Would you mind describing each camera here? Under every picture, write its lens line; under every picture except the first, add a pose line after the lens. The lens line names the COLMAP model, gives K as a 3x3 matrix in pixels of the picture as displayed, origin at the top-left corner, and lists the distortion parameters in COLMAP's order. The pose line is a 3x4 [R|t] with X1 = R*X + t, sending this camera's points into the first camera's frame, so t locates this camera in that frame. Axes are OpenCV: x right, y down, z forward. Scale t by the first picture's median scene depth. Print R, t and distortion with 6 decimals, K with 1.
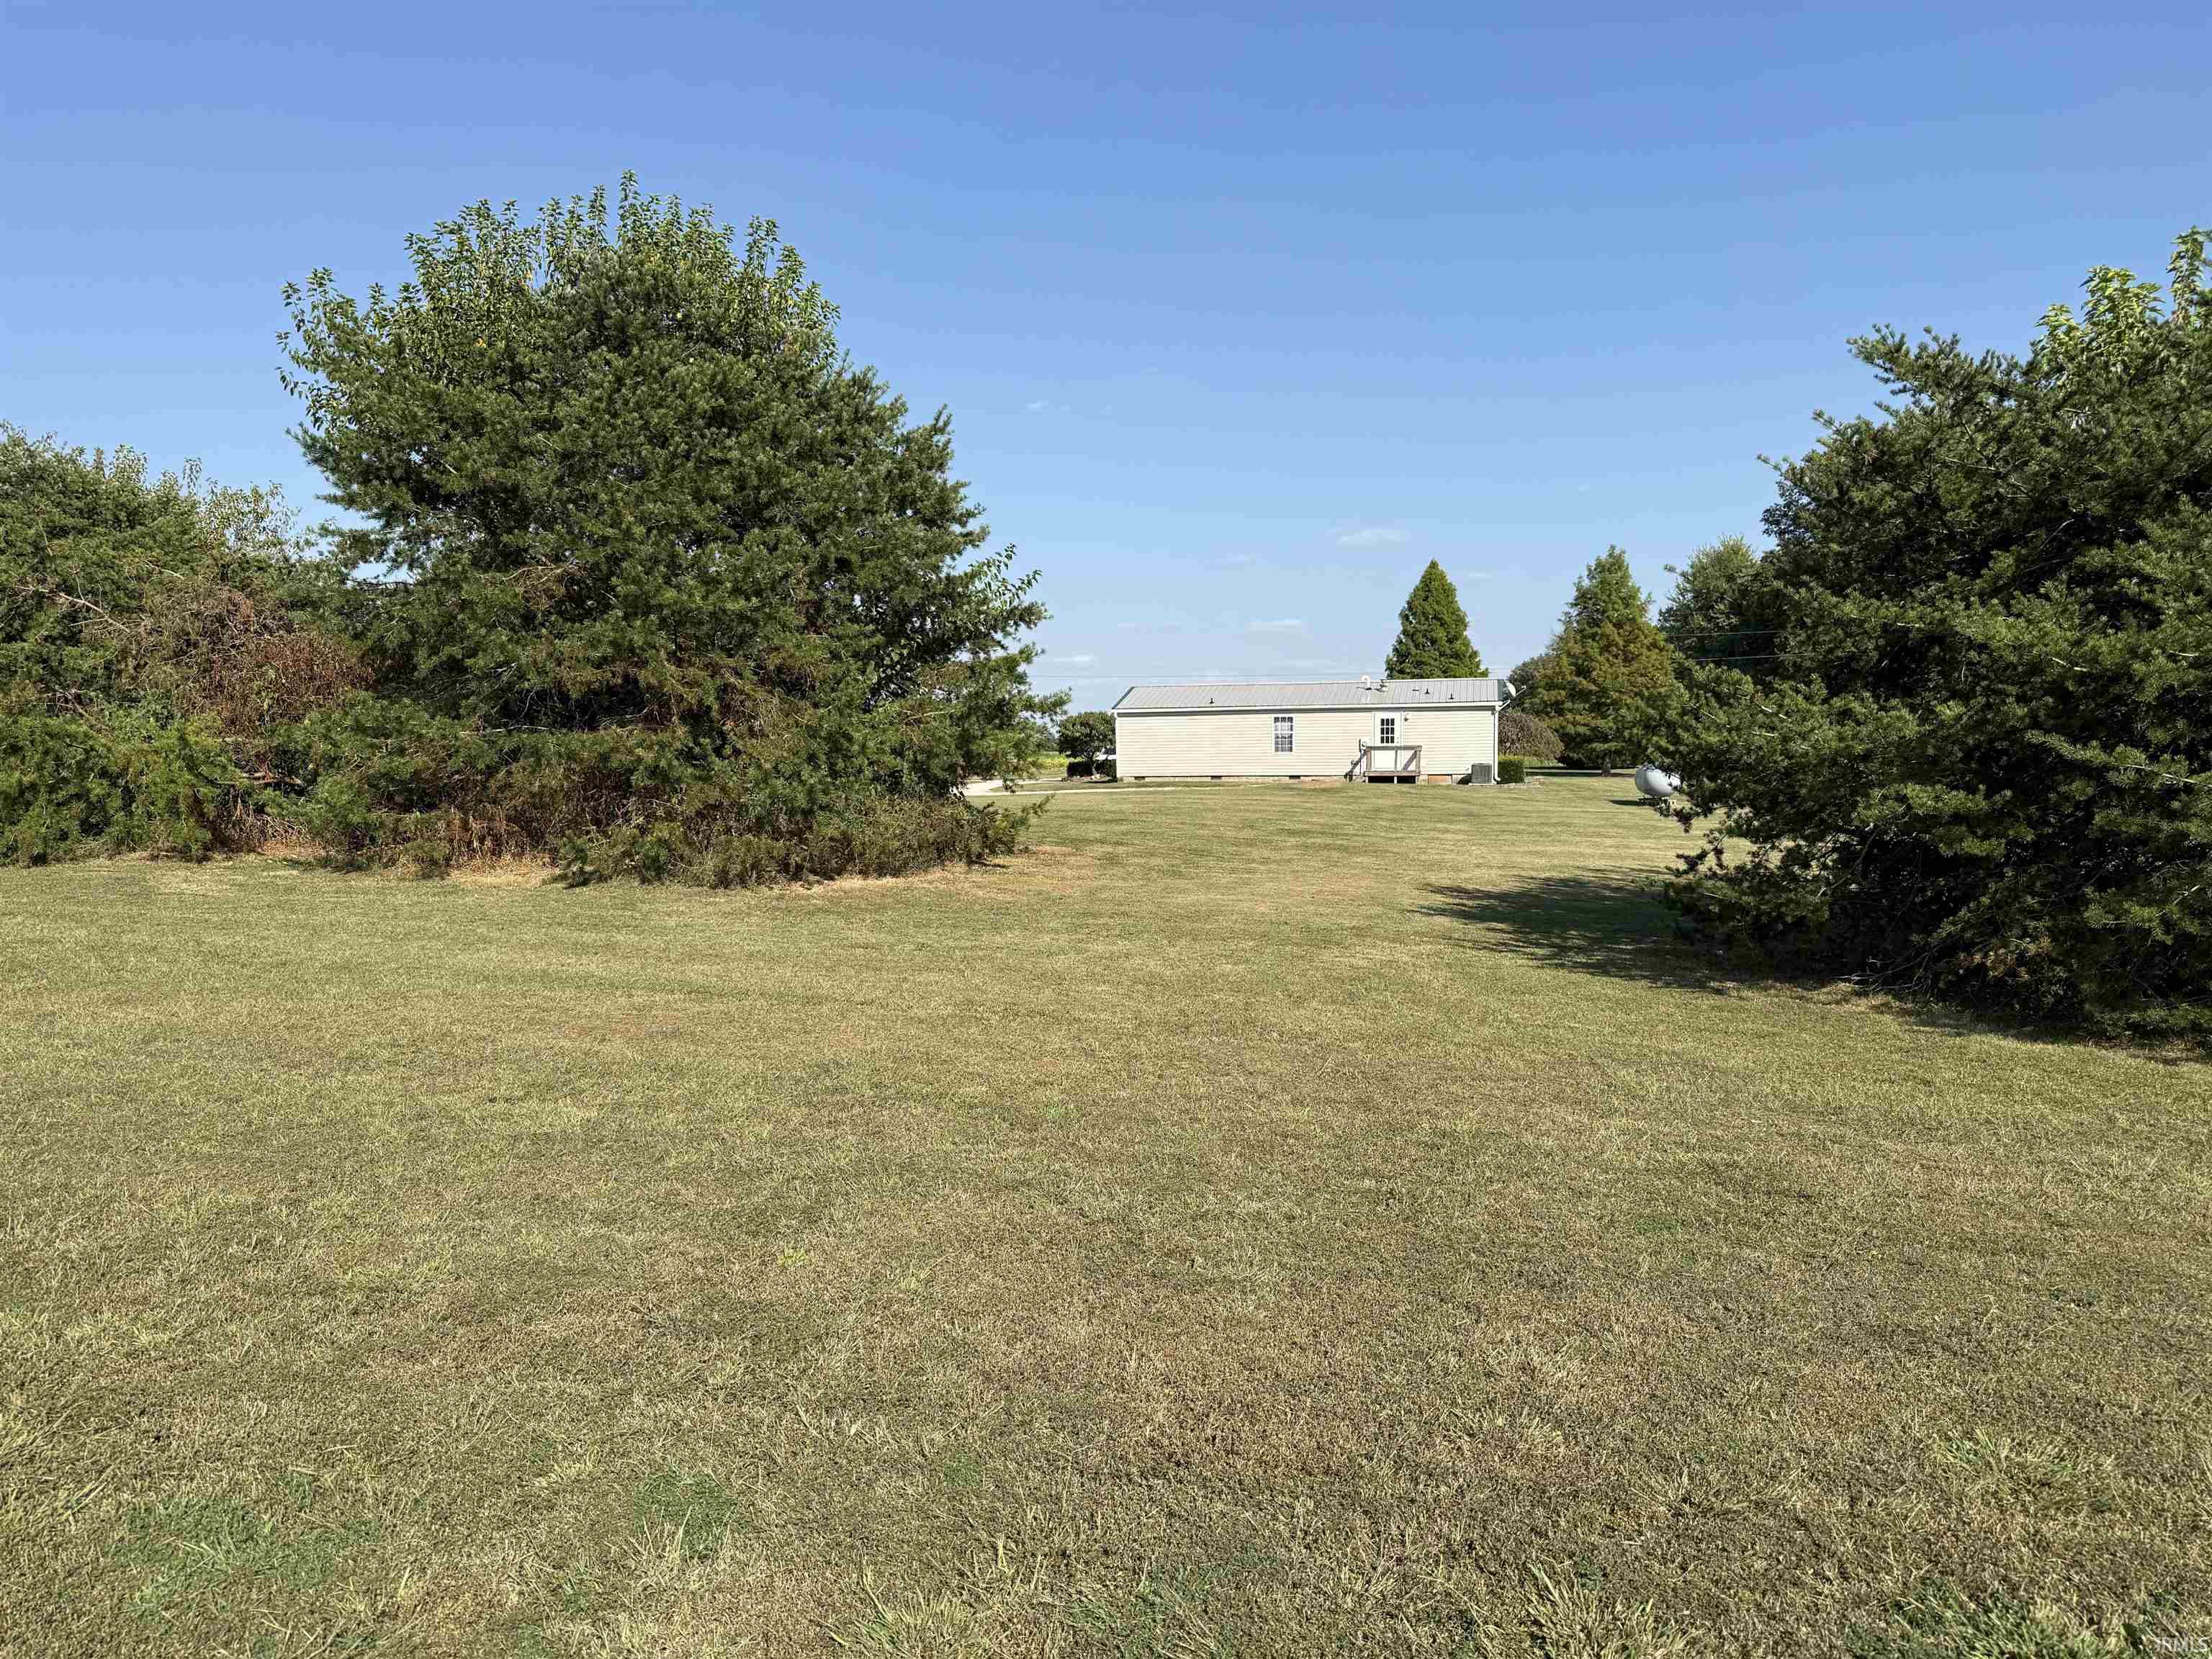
lens RADIAL K [[1640.5, 0, 1106.5], [0, 1640.5, 828.1], [0, 0, 1]] dist [0.050064, -0.047324]
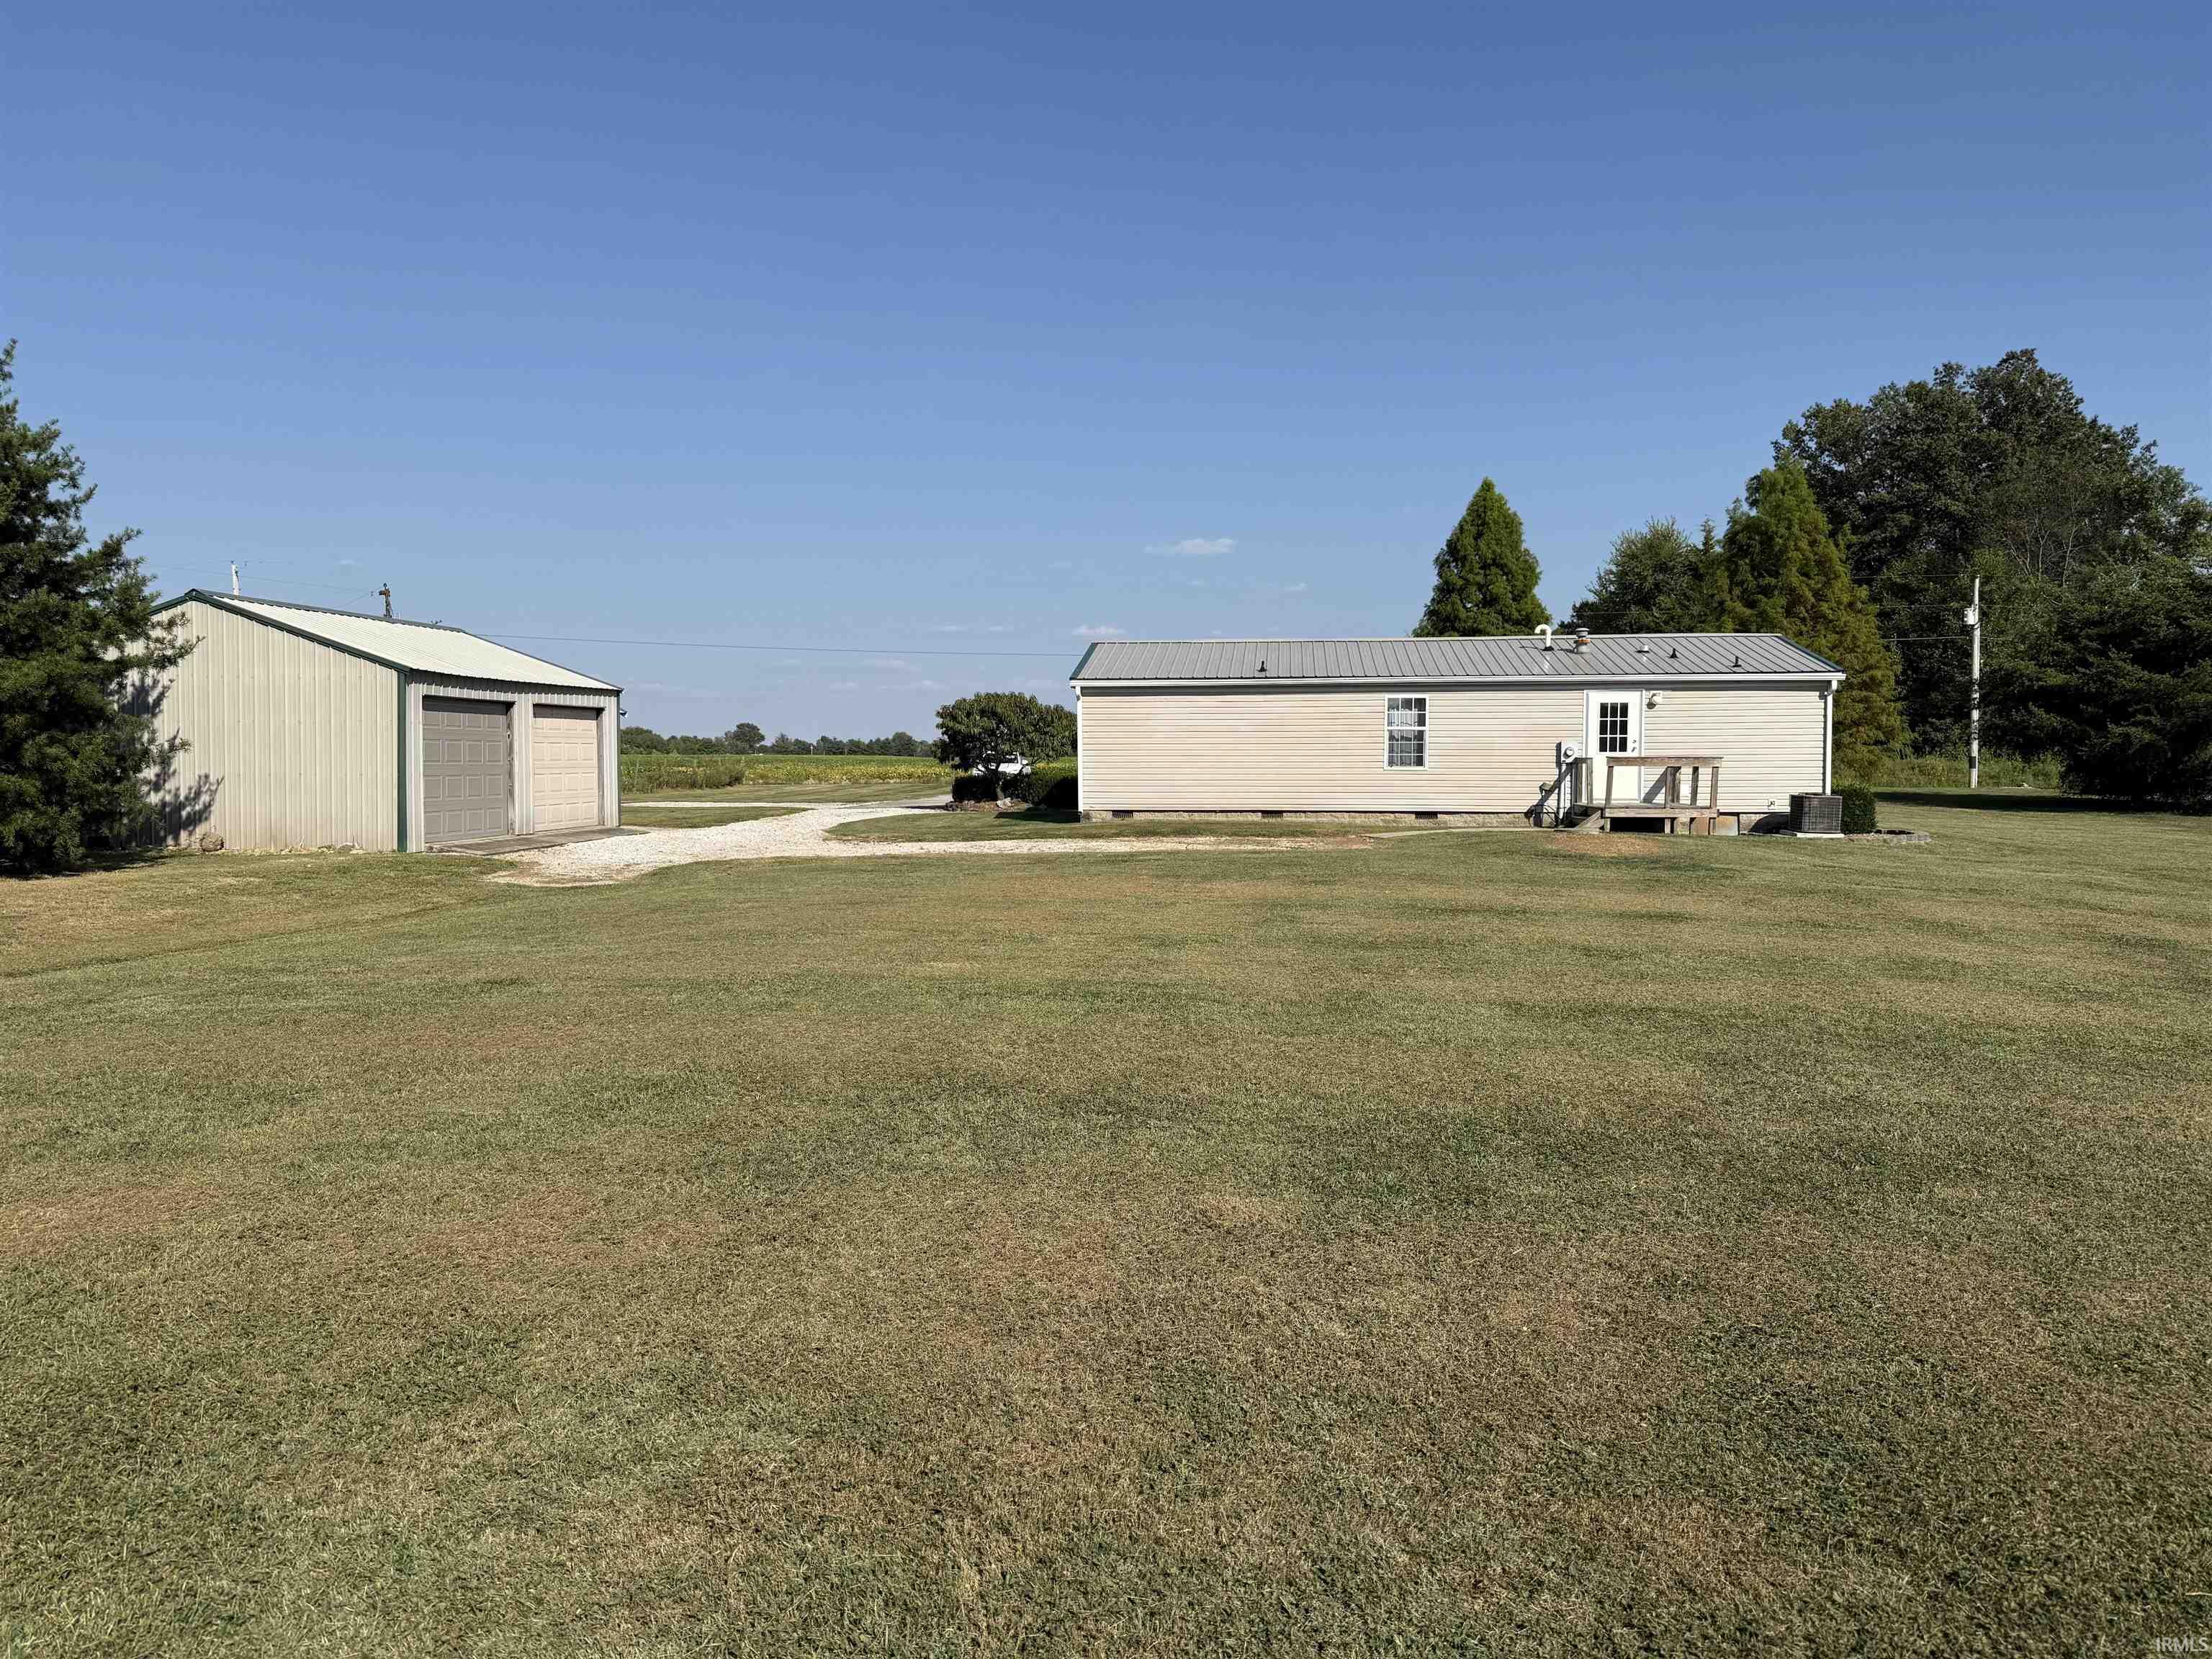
lens RADIAL K [[1640.5, 0, 1104.2], [0, 1640.5, 831.0], [0, 0, 1]] dist [0.050064, -0.047324]
pose [[0.993071, 0.005683, 0.117374, -0.046617], [-0.005429, 0.999982, -0.002484, -0.023561], [-0.117386, 0.001829, 0.993085, 0.483505]]
